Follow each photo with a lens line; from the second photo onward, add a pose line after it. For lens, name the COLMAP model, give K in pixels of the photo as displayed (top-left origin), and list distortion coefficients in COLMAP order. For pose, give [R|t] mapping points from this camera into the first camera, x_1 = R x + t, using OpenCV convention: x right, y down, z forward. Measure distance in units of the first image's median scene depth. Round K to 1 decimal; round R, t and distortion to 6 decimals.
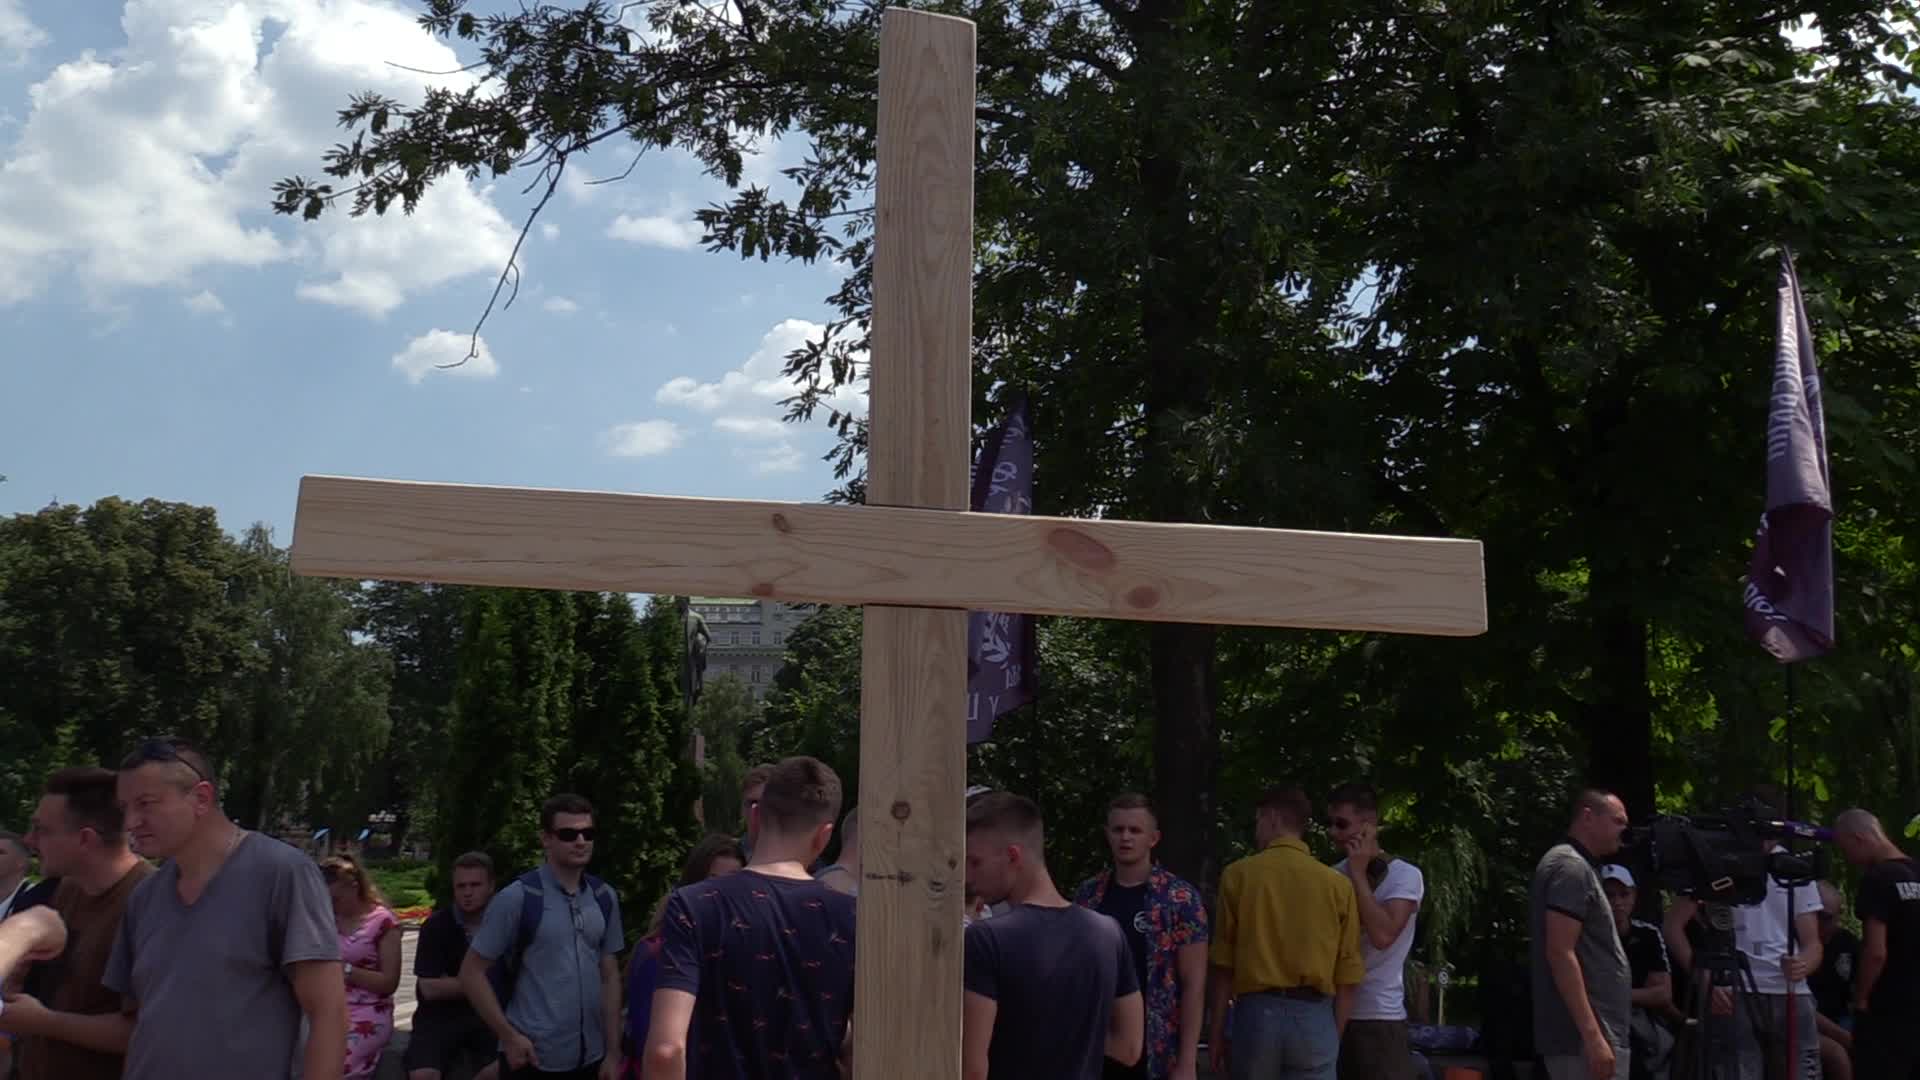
lens RADIAL K [[1554.6, 0, 934.1], [0, 1554.6, 531.7], [0, 0, 1]] dist [-0.065944, 0.010472]
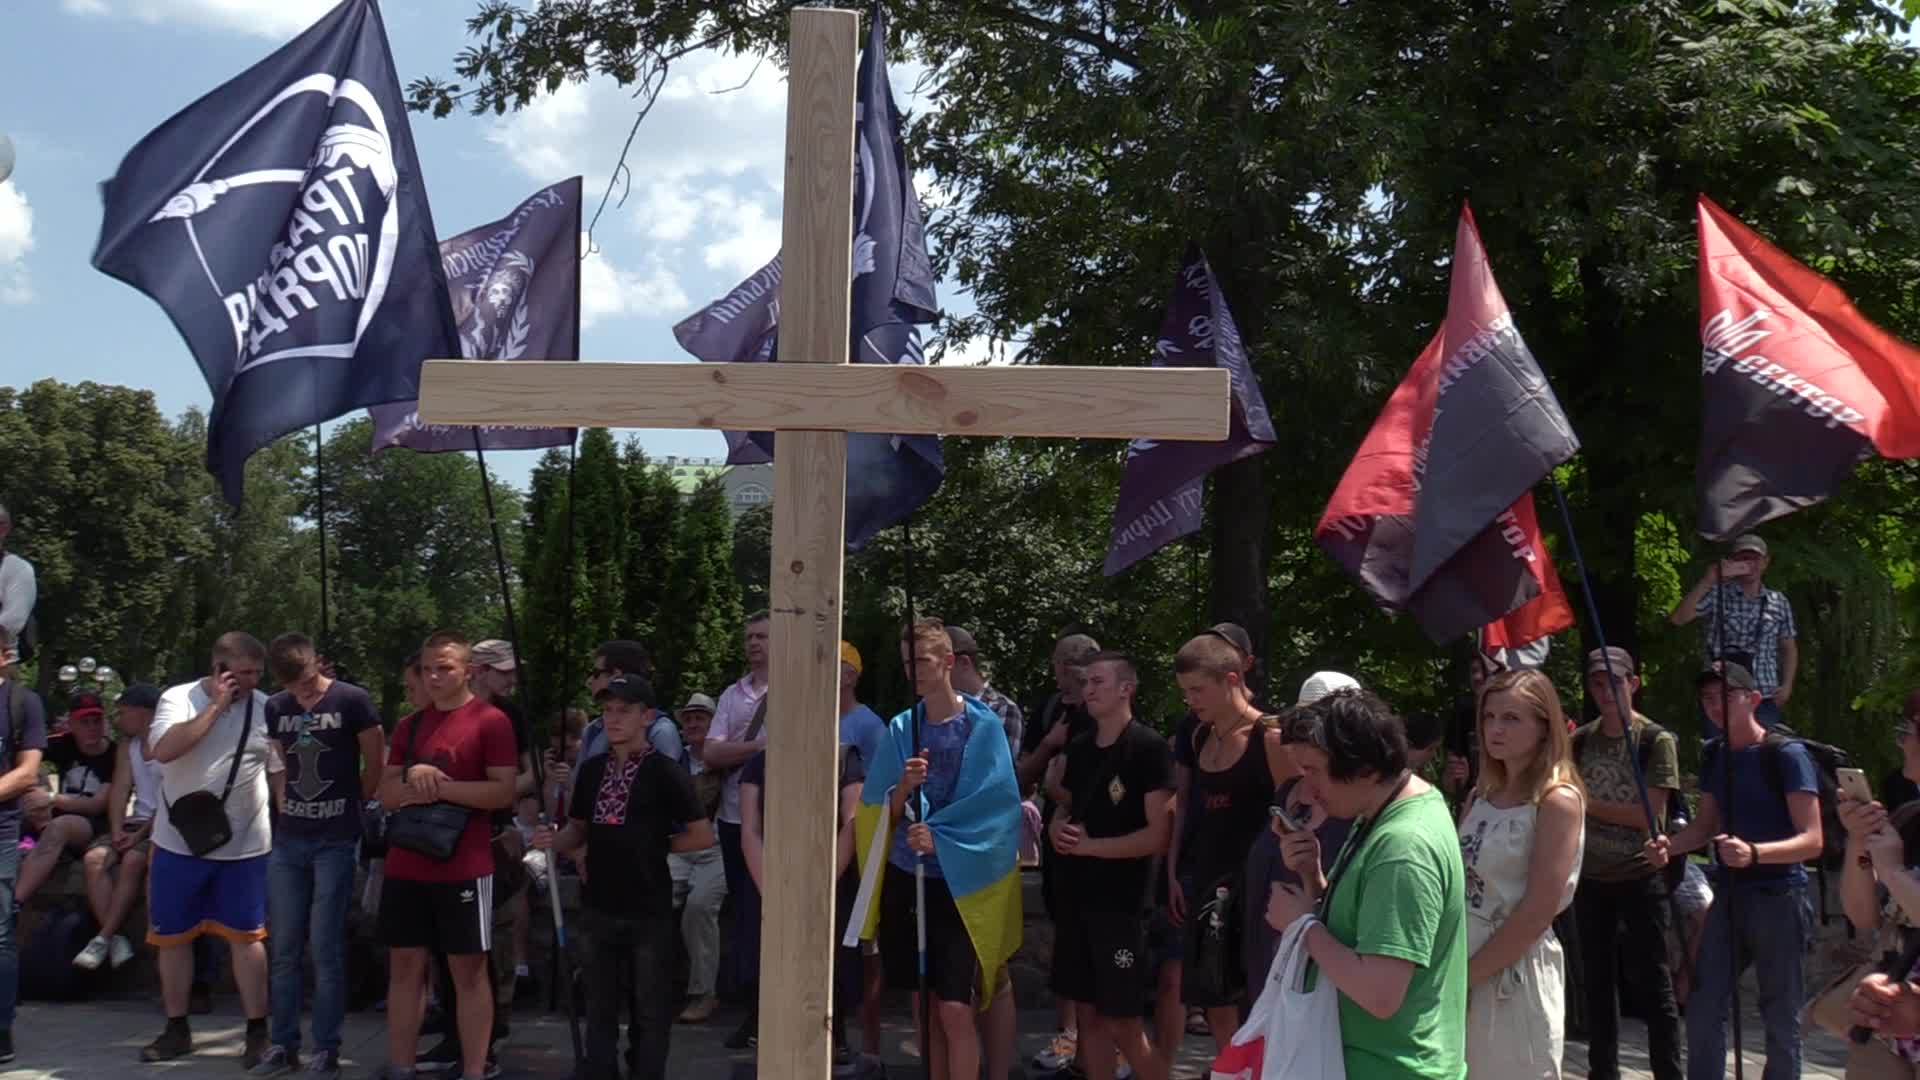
lens RADIAL K [[1585.4, 0, 897.1], [0, 1585.4, 544.4], [0, 0, 1]] dist [-0.066707, 0.002627]
pose [[0.999224, 0.008025, 0.038553, -0.086017], [-0.010964, 0.996998, 0.076646, 0.001677], [-0.037822, -0.077009, 0.996313, -0.077209]]
